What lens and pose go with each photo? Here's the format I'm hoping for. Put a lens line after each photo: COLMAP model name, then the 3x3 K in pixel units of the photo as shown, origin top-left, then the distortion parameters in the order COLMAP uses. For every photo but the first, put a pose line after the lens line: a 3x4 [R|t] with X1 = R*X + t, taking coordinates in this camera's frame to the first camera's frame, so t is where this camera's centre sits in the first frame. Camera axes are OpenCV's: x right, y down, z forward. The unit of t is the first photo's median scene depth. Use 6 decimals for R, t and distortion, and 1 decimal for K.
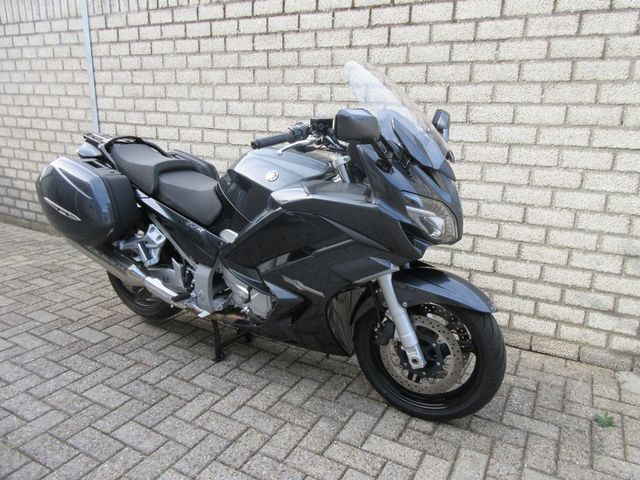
lens RADIAL K [[475.1, 0, 323.4], [0, 475.1, 243.5], [0, 0, 1]] dist [-0.004744, -0.004440]
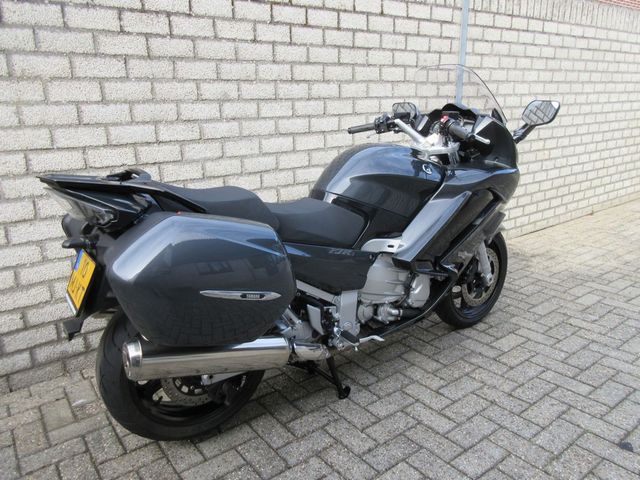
lens RADIAL K [[475.1, 0, 324.4], [0, 475.1, 239.8], [0, 0, 1]] dist [-0.004744, -0.004440]
pose [[0.408477, -0.284804, 0.867198, -0.868985], [0.272303, 0.944835, 0.182038, -0.188256], [-0.871204, 0.161782, 0.463497, 0.542216]]
